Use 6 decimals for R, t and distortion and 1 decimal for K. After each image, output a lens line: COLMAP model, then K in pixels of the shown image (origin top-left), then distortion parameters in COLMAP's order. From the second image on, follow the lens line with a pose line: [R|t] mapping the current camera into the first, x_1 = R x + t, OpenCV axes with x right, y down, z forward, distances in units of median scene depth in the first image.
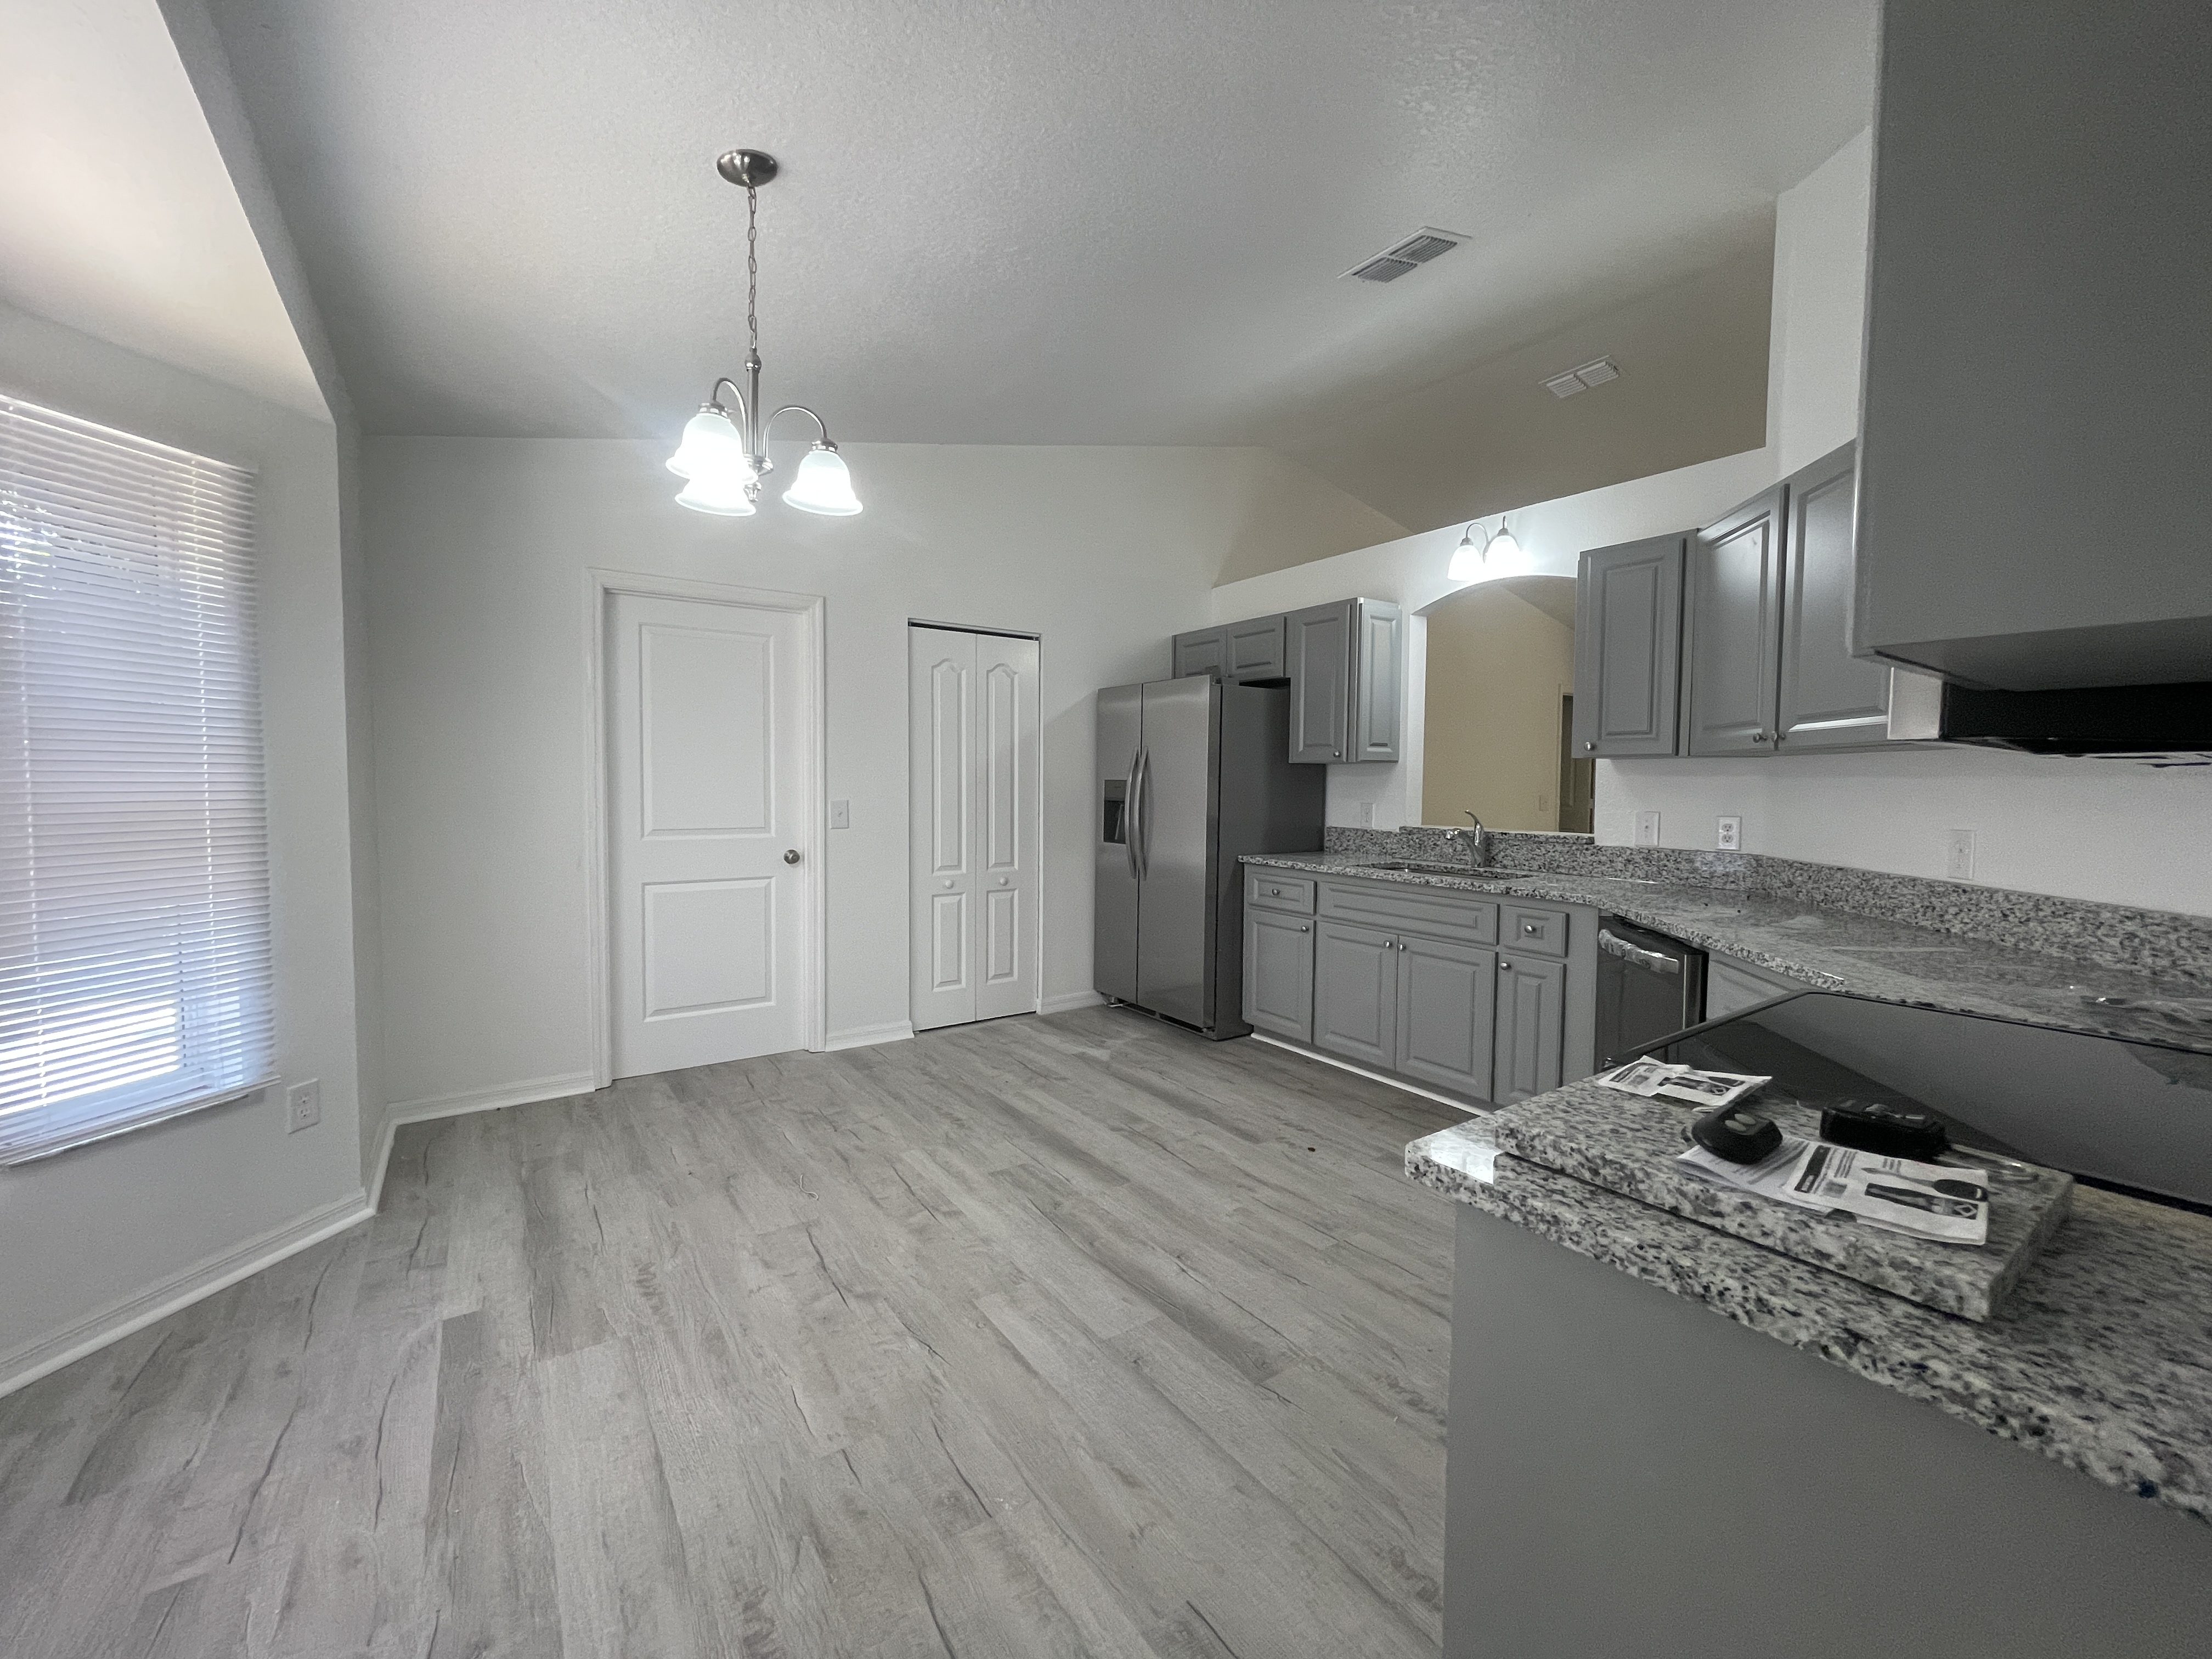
lens RADIAL K [[893.4, 0, 1092.6], [0, 893.4, 817.4], [0, 0, 1]] dist [-0.003928, 0.000422]
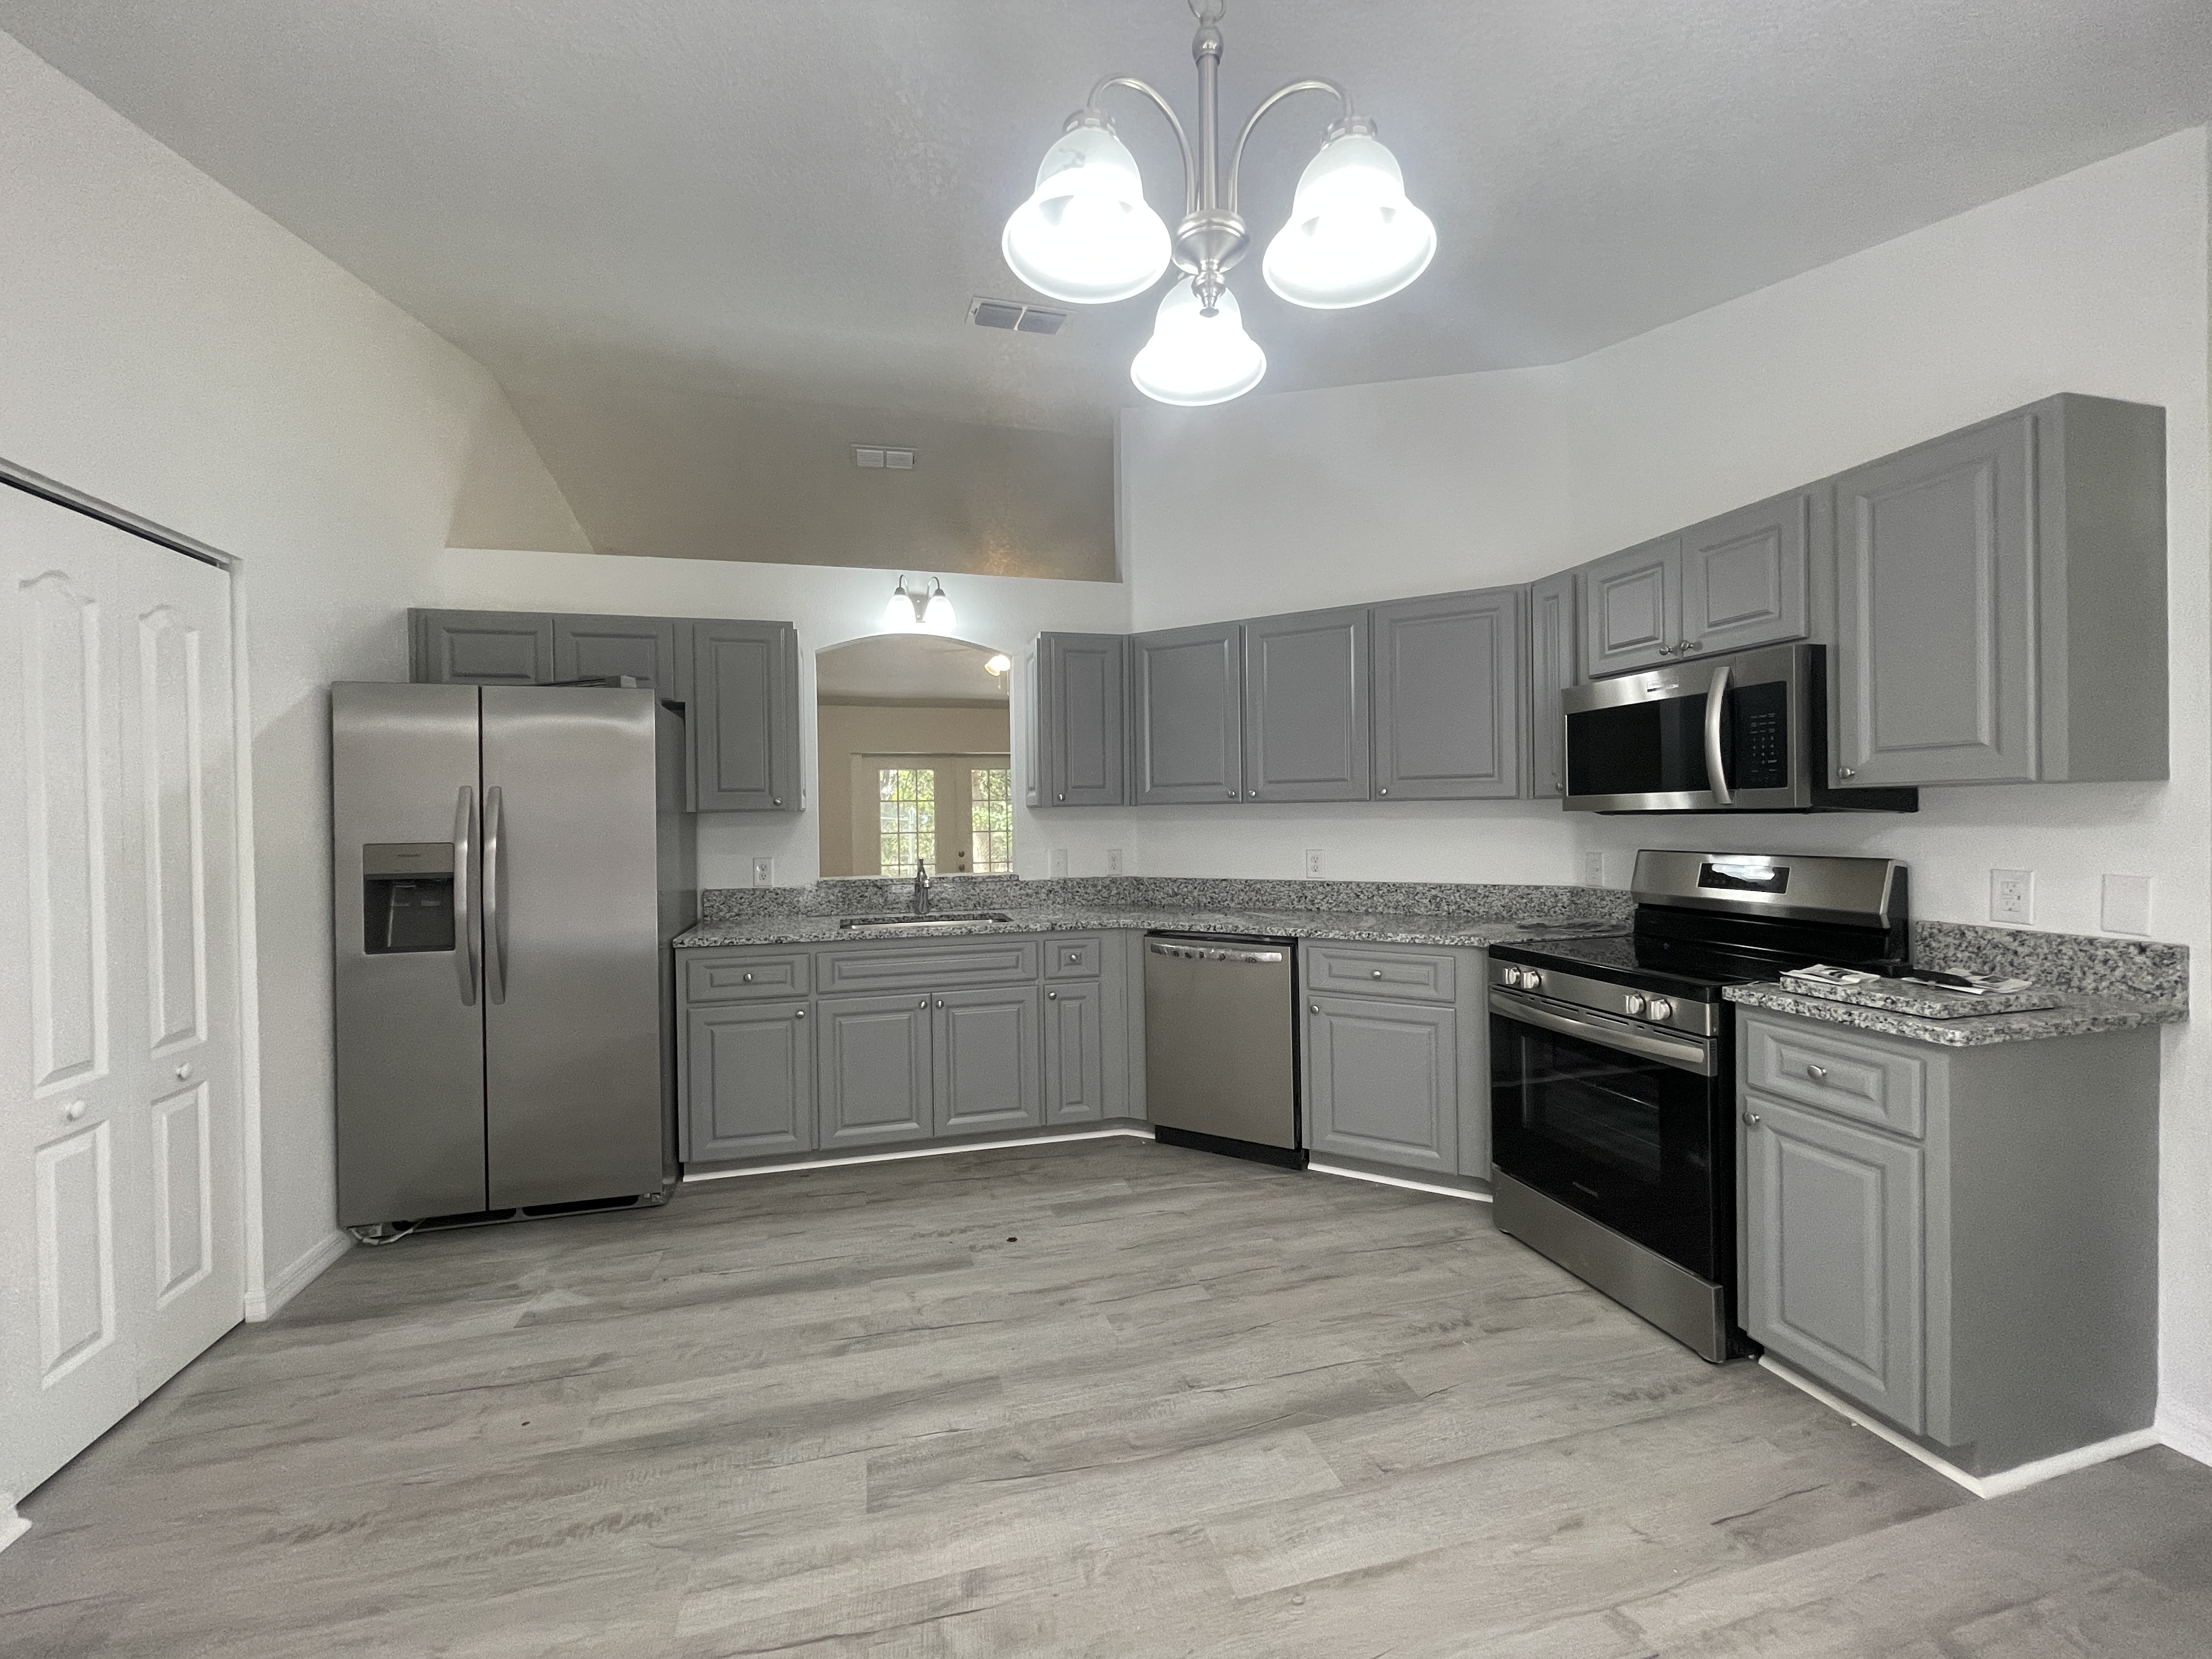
lens RADIAL K [[893.4, 0, 1092.6], [0, 893.4, 817.4], [0, 0, 1]] dist [-0.003928, 0.000422]
pose [[0.338796, -0.016673, 0.940712, -0.506489], [0.058070, 0.998307, -0.003220, -0.043257], [-0.939066, 0.055718, 0.339191, 0.521150]]
